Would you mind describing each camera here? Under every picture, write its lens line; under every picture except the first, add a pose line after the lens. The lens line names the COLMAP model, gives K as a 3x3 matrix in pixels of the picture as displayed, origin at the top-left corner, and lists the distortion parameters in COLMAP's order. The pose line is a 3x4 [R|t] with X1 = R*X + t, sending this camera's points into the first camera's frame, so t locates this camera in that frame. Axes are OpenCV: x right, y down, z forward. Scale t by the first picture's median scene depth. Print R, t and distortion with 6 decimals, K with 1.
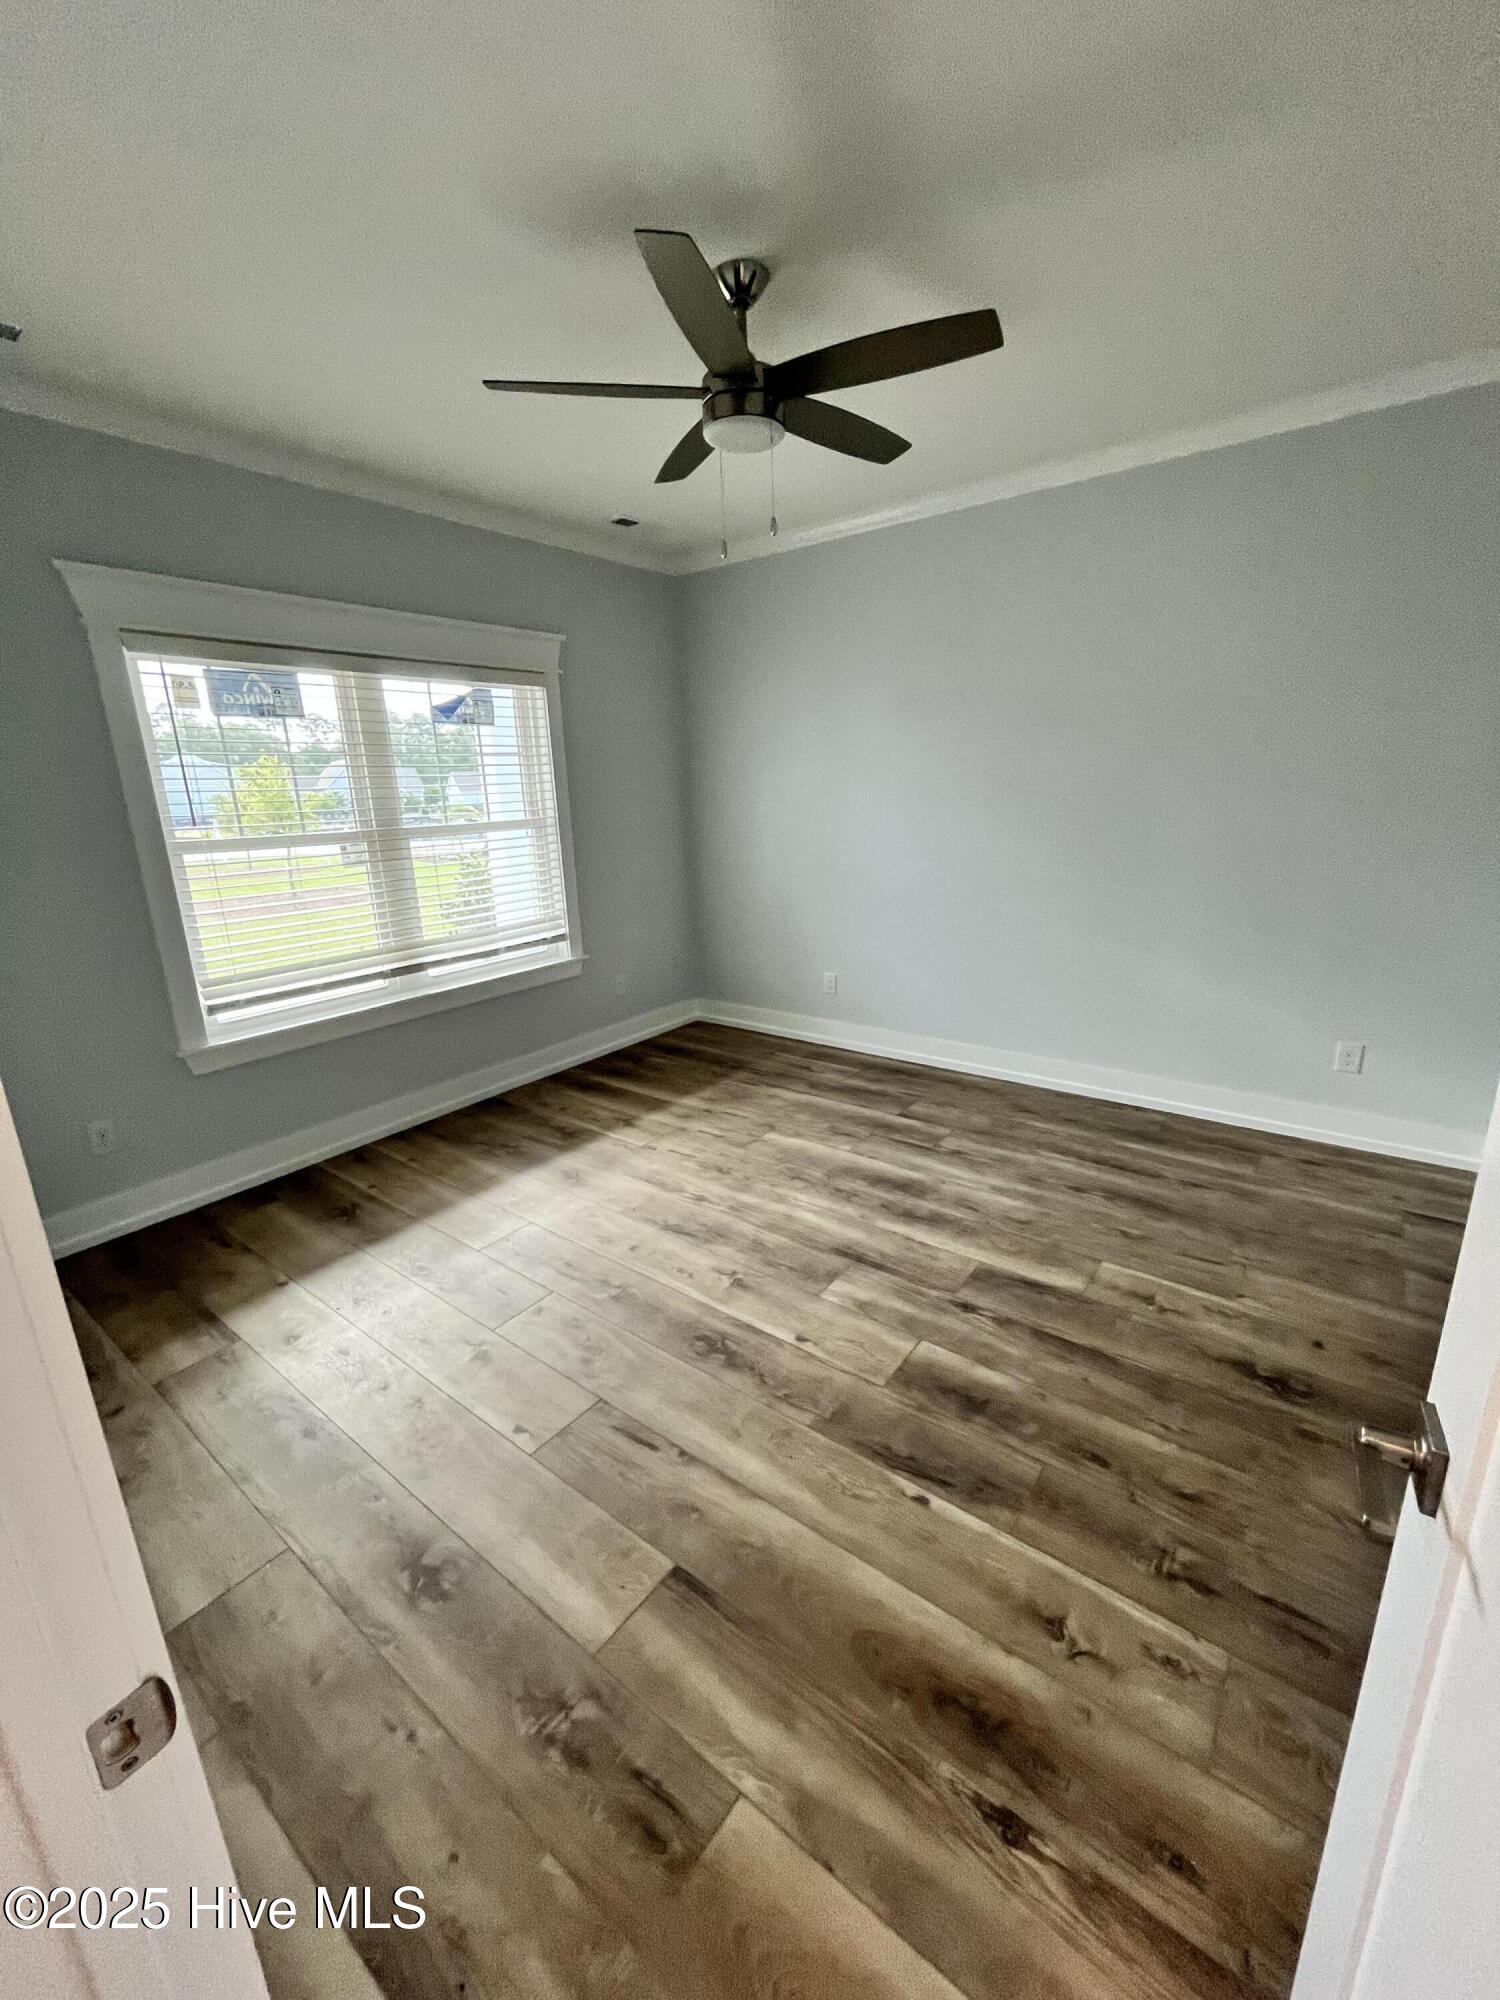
lens RADIAL K [[803.9, 0, 751.9], [0, 803.9, 1004.5], [0, 0, 1]] dist [0.000442, 0.000056]
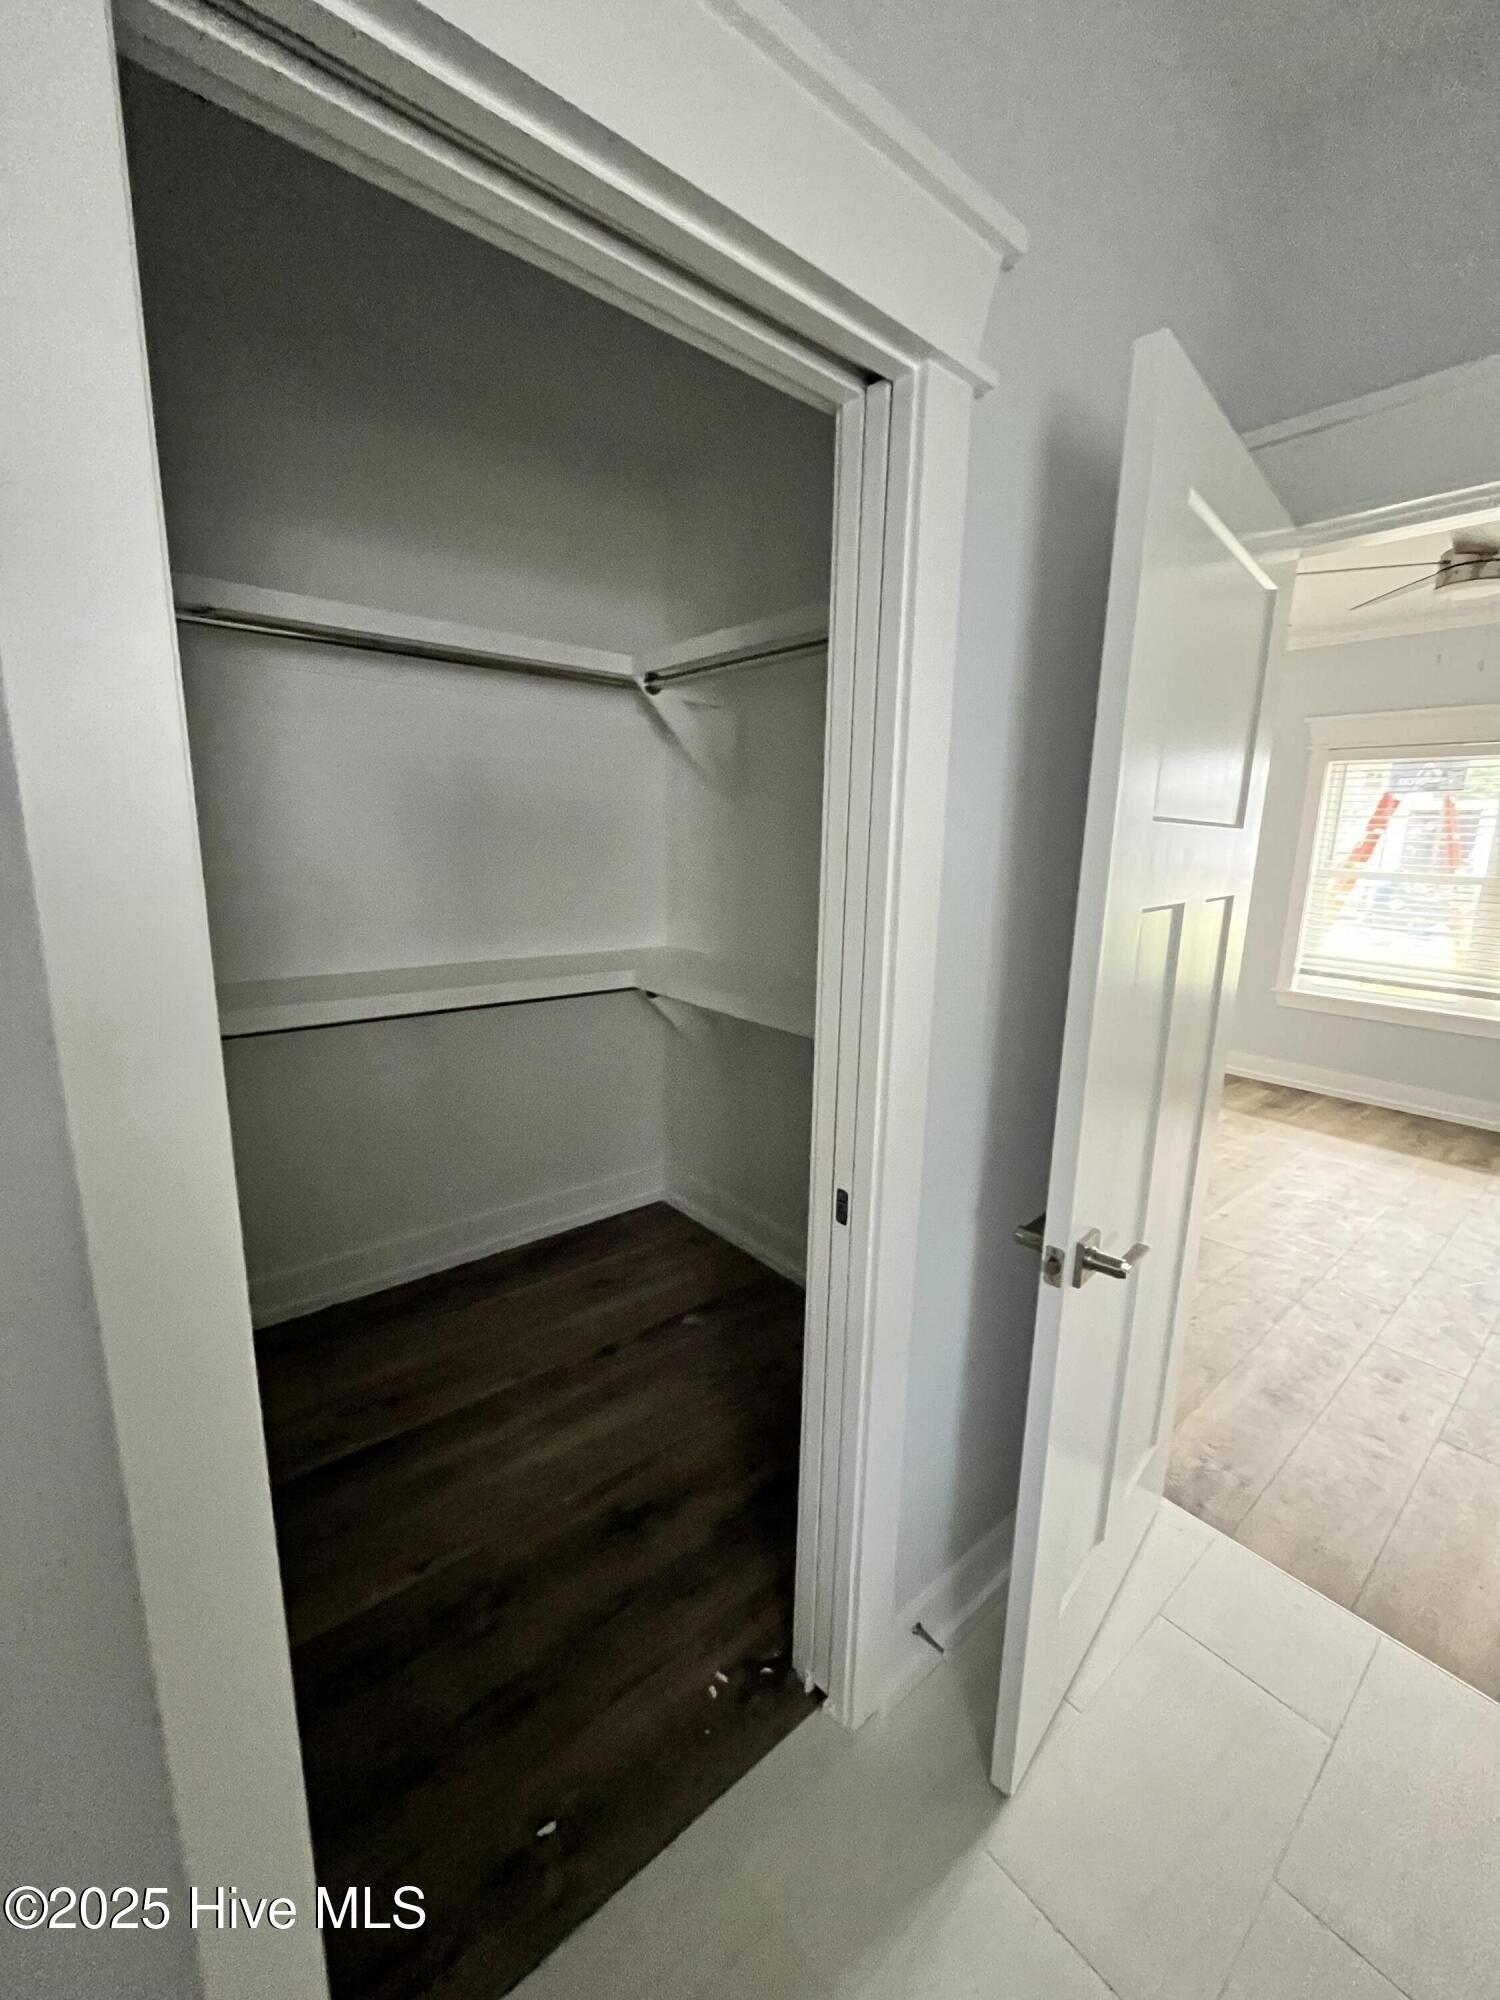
lens RADIAL K [[813.8, 0, 750.6], [0, 813.8, 996.7], [0, 0, 1]] dist [-0.001166, -0.000370]
pose [[-0.212616, 0.215839, -0.952999, 1.110323], [-0.277026, 0.921967, 0.270616, -0.078458], [0.937044, 0.321543, -0.136232, 0.180900]]
